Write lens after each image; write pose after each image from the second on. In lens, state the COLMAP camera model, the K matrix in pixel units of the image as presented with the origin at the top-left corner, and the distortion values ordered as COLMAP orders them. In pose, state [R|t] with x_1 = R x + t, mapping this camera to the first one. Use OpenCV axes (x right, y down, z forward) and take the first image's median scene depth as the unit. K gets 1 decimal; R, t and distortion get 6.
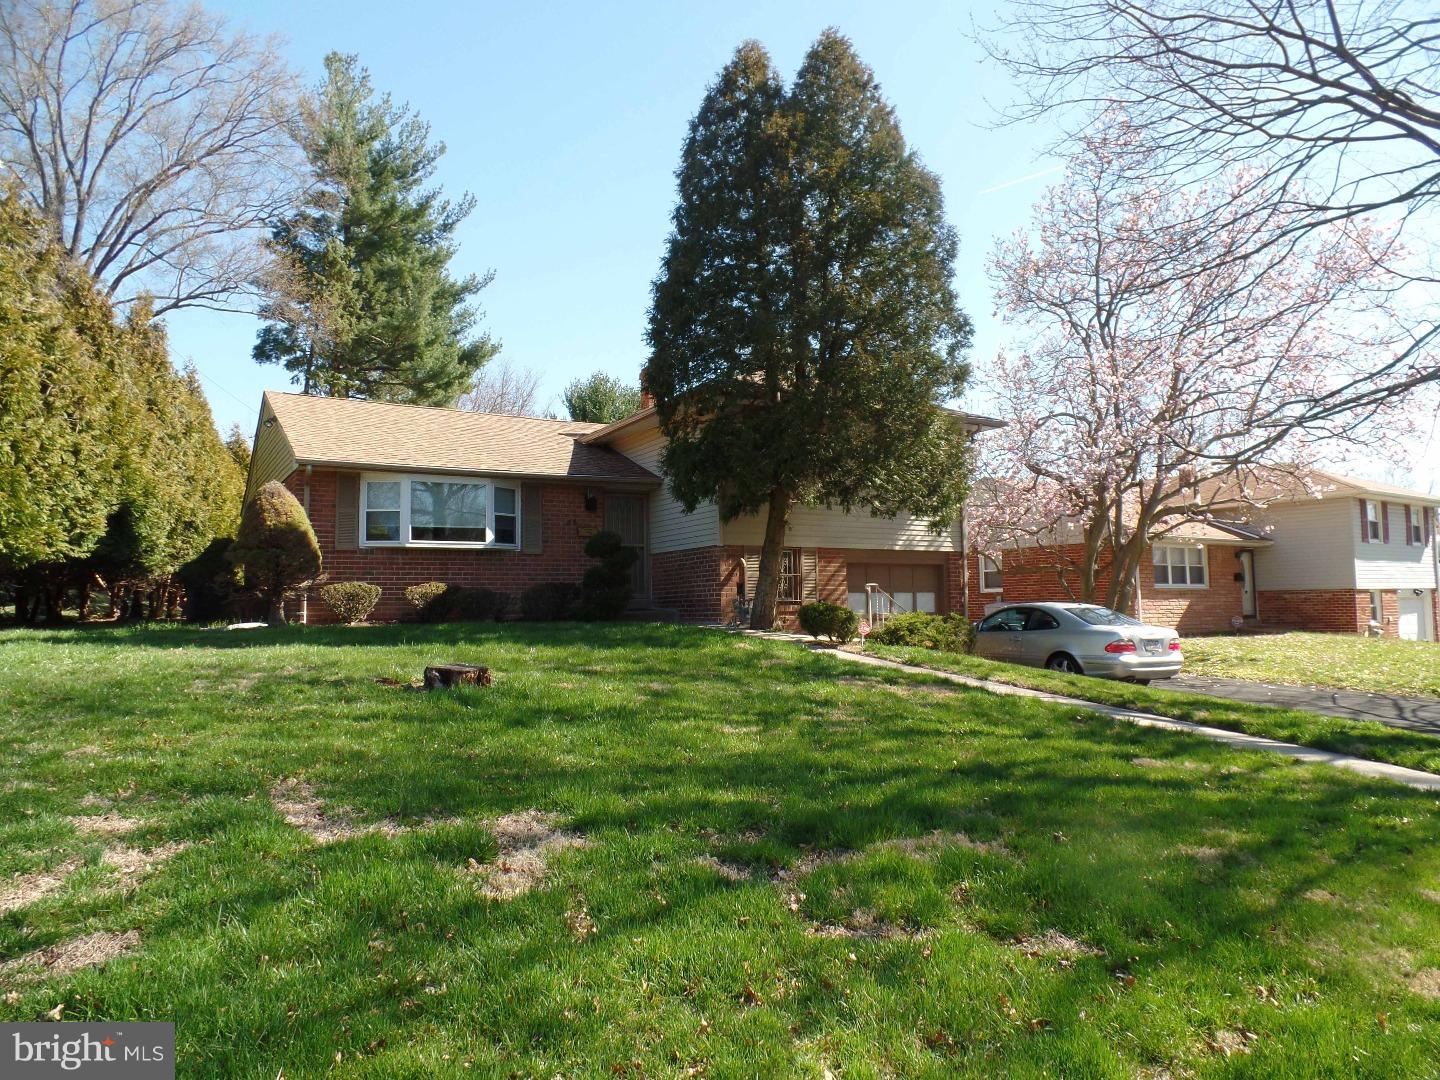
lens RADIAL K [[1014.9, 0, 720.0], [0, 1014.9, 540.0], [0, 0, 1]] dist [-0.001478, -0.000317]
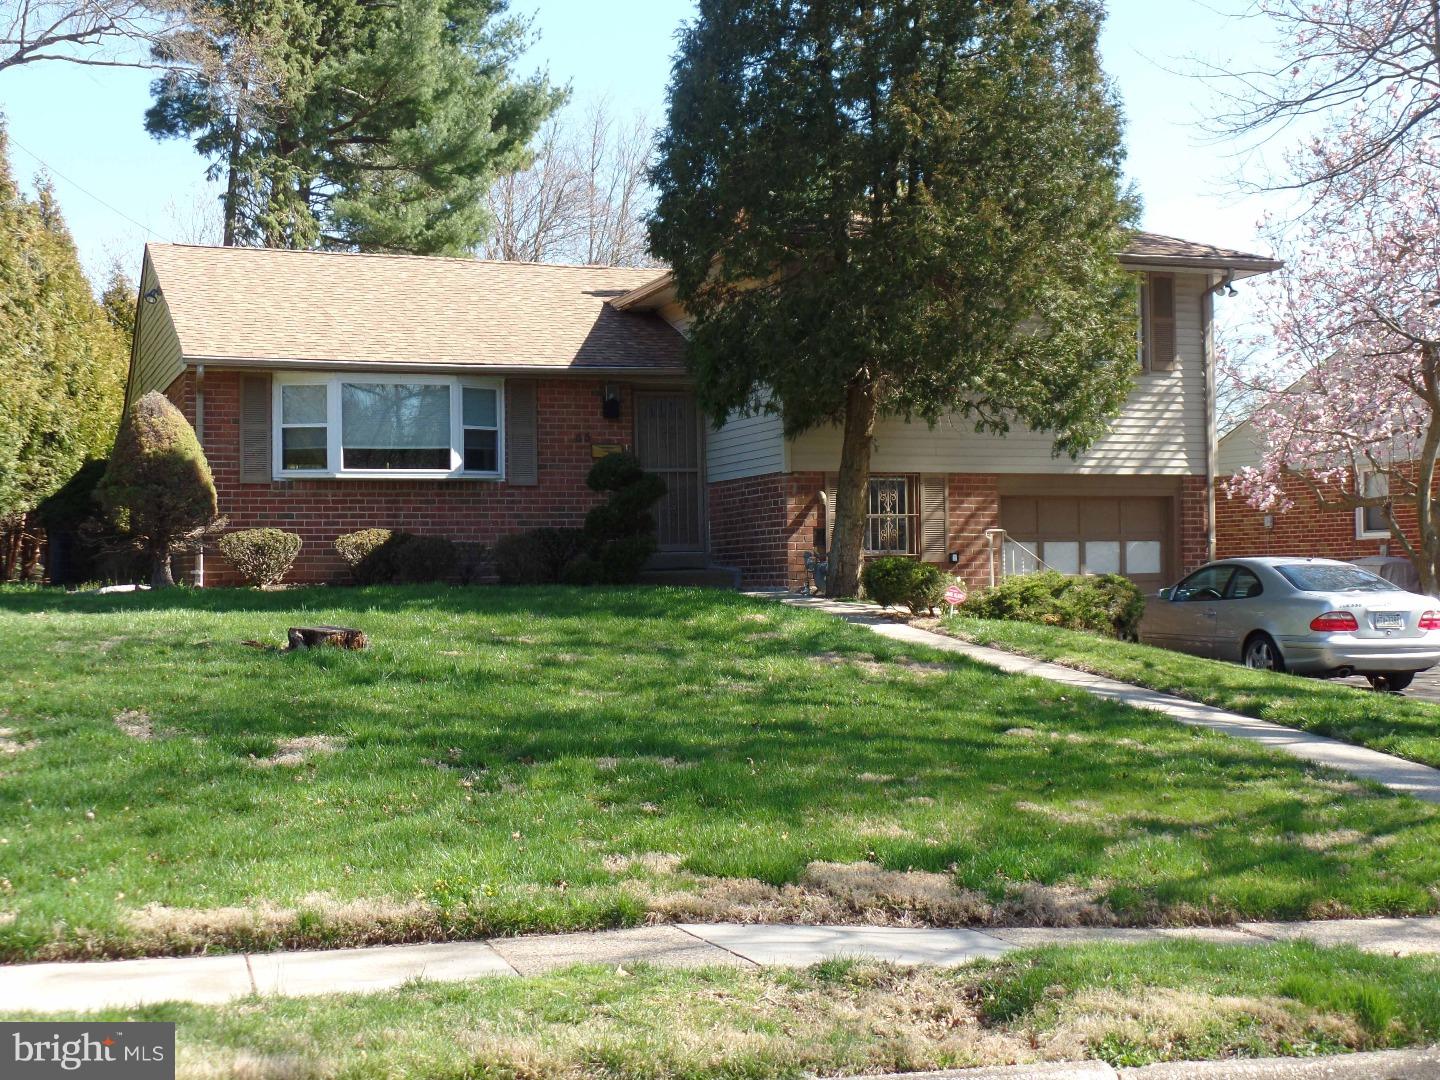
lens RADIAL K [[2148.6, 0, 721.5], [0, 2148.6, 560.7], [0, 0, 1]] dist [0.027737, -0.144654]
pose [[0.983457, 0.000268, -0.181141, 0.211994], [0.011198, 0.997996, 0.062275, -0.024669], [0.180794, -0.063273, 0.981484, -0.396282]]
